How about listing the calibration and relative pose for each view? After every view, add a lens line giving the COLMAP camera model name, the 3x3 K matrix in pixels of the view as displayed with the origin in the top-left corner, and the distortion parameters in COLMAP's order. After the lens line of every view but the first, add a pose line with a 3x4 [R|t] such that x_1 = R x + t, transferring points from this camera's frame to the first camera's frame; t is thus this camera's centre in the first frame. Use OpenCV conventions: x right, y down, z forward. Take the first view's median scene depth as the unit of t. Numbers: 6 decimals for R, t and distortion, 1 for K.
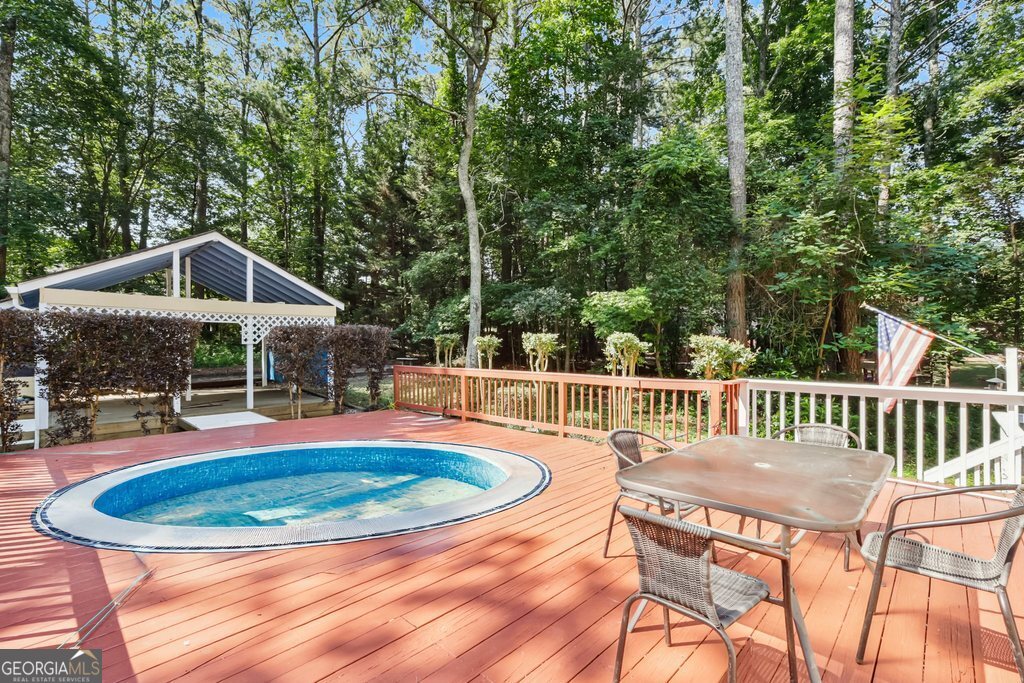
lens RADIAL K [[469.9, 0, 508.4], [0, 469.9, 345.4], [0, 0, 1]] dist [-0.032929, 0.006622]
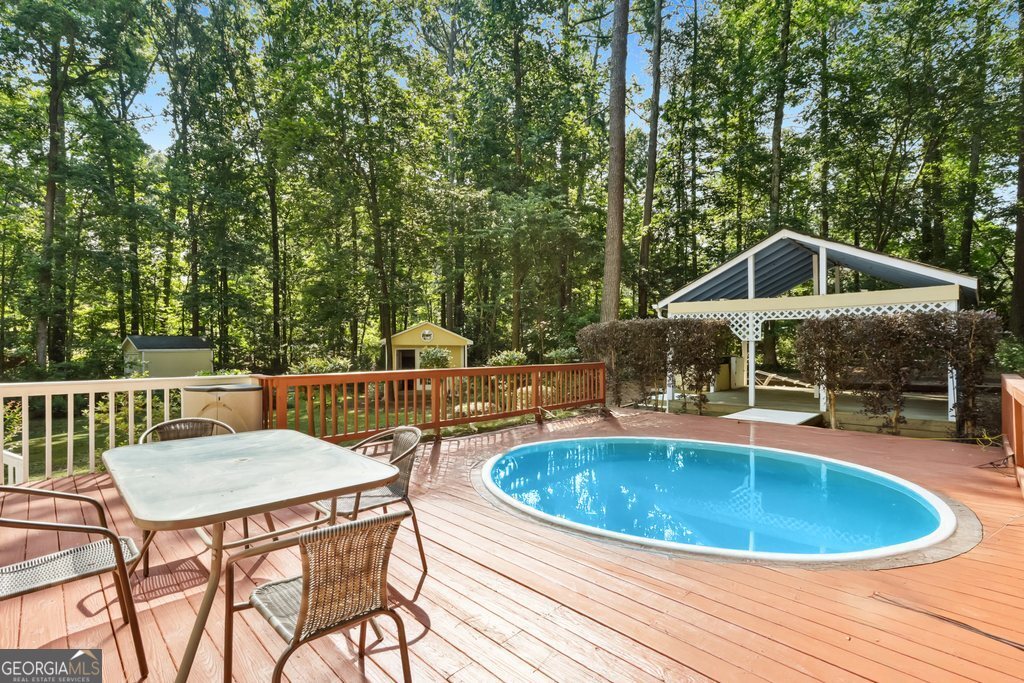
lens RADIAL K [[469.9, 0, 510.5], [0, 469.9, 341.1], [0, 0, 1]] dist [-0.032929, 0.006622]
pose [[-0.013343, -0.005072, -0.999898, 0.471917], [0.008264, 0.999952, -0.005183, -0.000156], [0.999877, -0.008332, -0.013301, 0.487847]]
